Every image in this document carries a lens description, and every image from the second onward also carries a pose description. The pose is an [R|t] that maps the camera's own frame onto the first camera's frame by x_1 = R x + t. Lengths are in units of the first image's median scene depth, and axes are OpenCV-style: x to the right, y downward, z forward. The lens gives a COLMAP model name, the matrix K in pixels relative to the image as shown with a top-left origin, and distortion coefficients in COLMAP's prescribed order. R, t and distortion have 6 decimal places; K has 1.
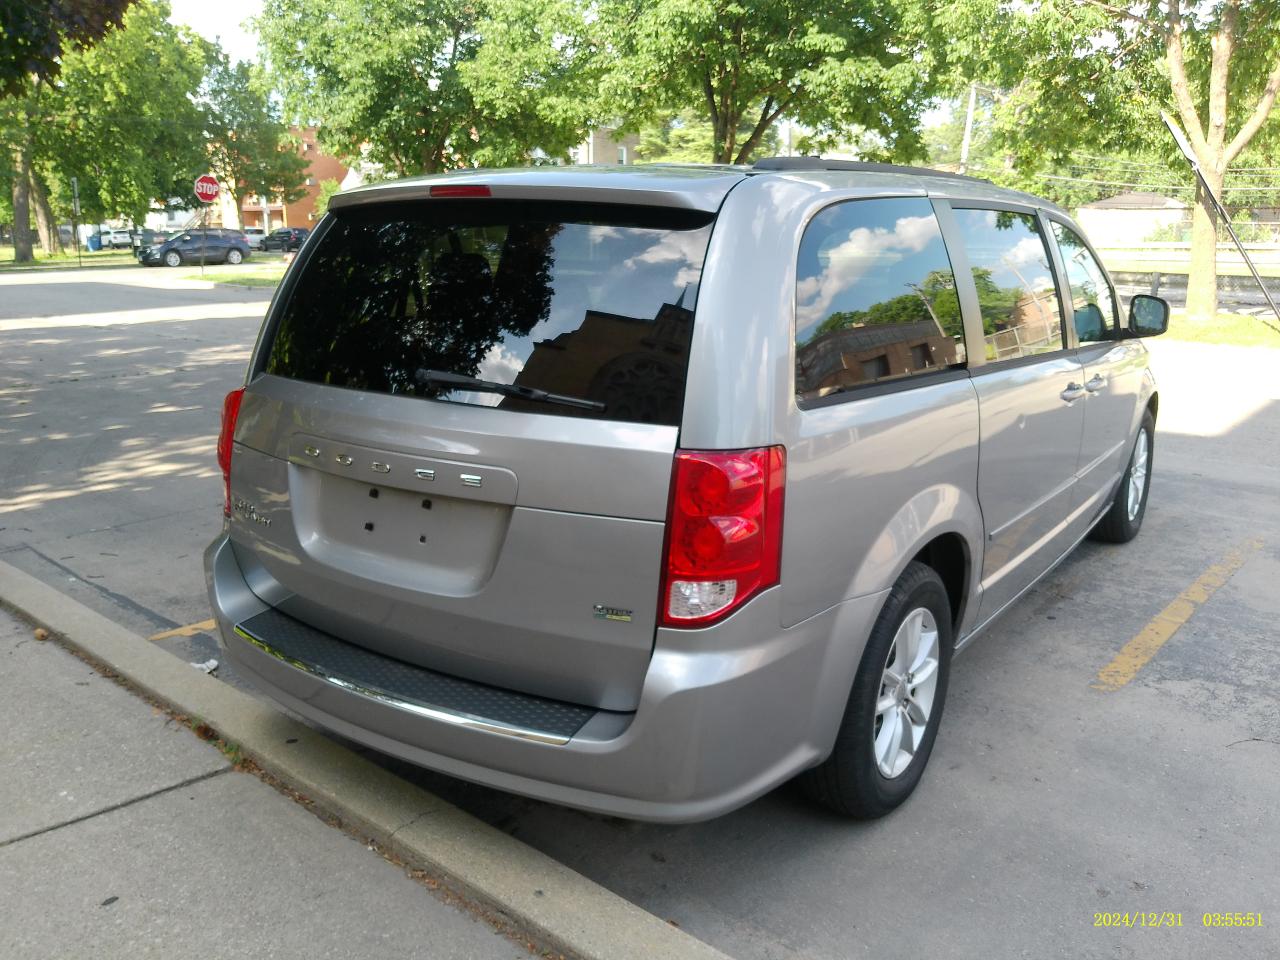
lens RADIAL K [[1048.9, 0, 647.7], [0, 1048.9, 481.5], [0, 0, 1]] dist [0.050192, -0.128782]
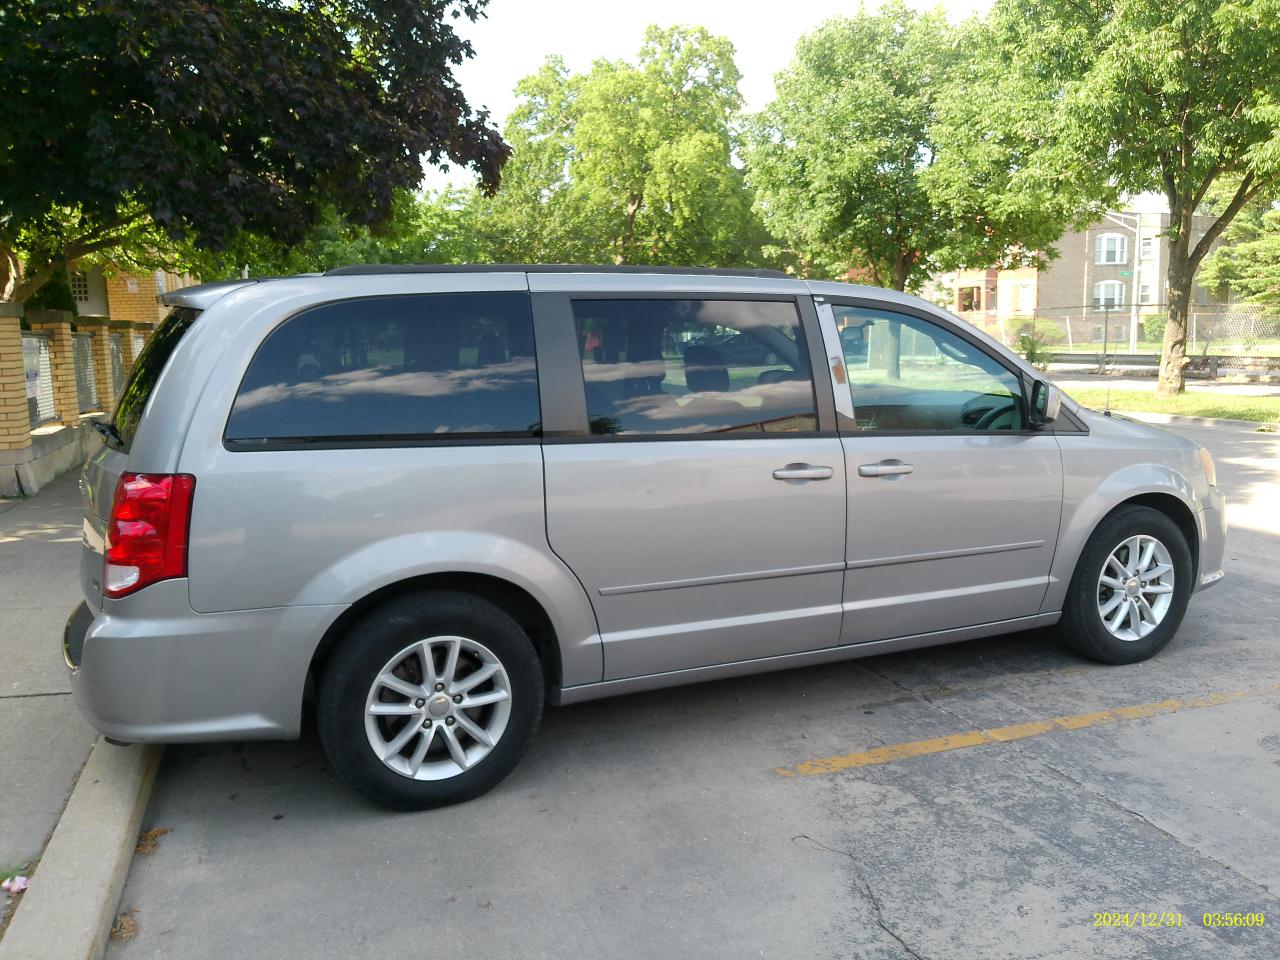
lens RADIAL K [[1048.9, 0, 650.5], [0, 1048.9, 481.5], [0, 0, 1]] dist [0.050192, -0.128782]
pose [[0.857991, 0.051151, -0.511112, 0.192226], [-0.097708, 0.993114, -0.064630, 0.000671], [0.504287, 0.105392, 0.857081, 0.017271]]
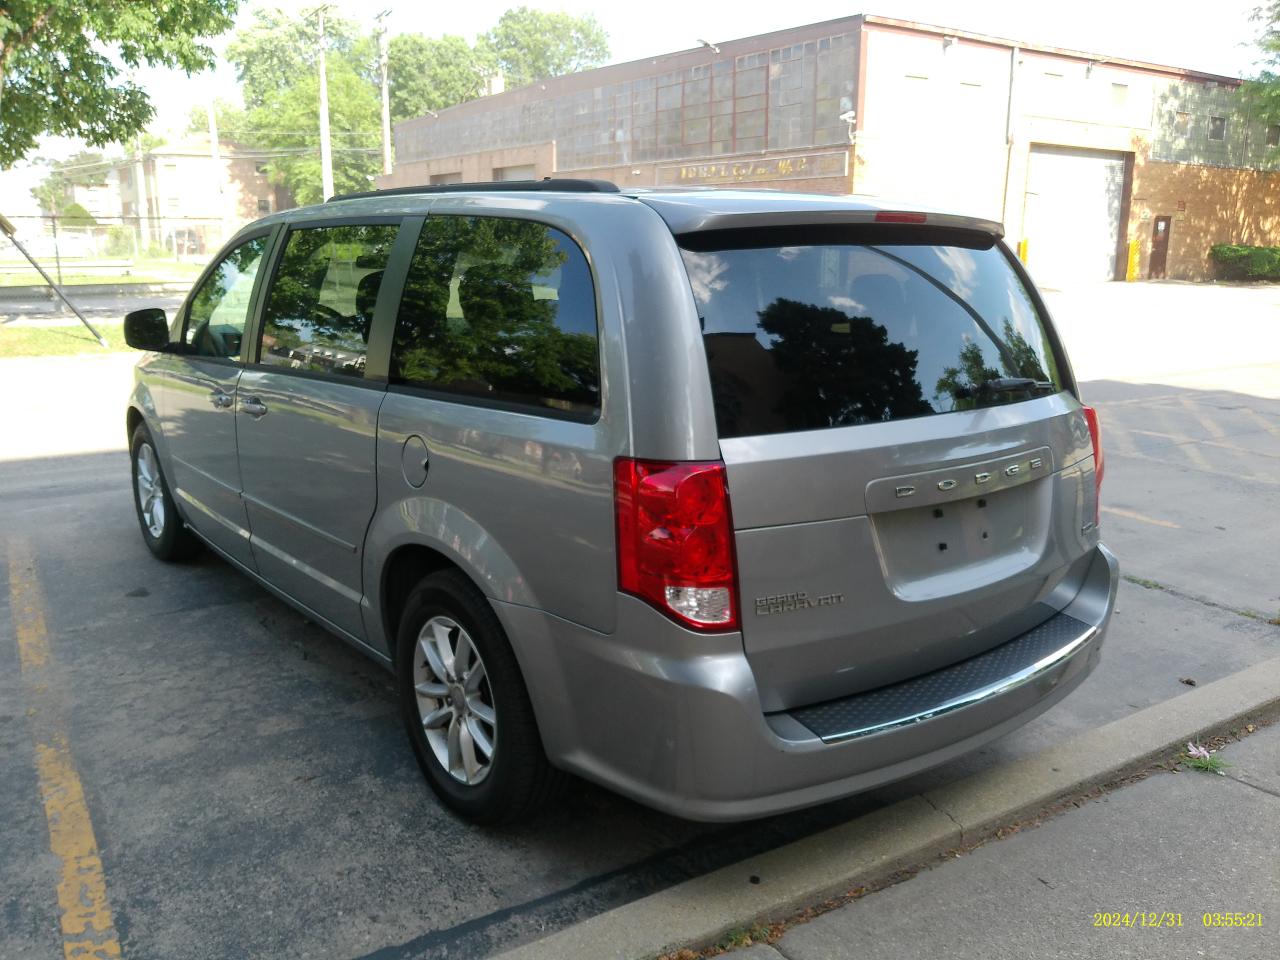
lens RADIAL K [[1048.9, 0, 645.2], [0, 1048.9, 478.4], [0, 0, 1]] dist [0.050192, -0.128782]
pose [[0.289359, -0.205686, 0.934861, -0.209776], [0.214142, 0.965798, 0.146212, -0.037815], [-0.932960, 0.157886, 0.323508, 0.151623]]
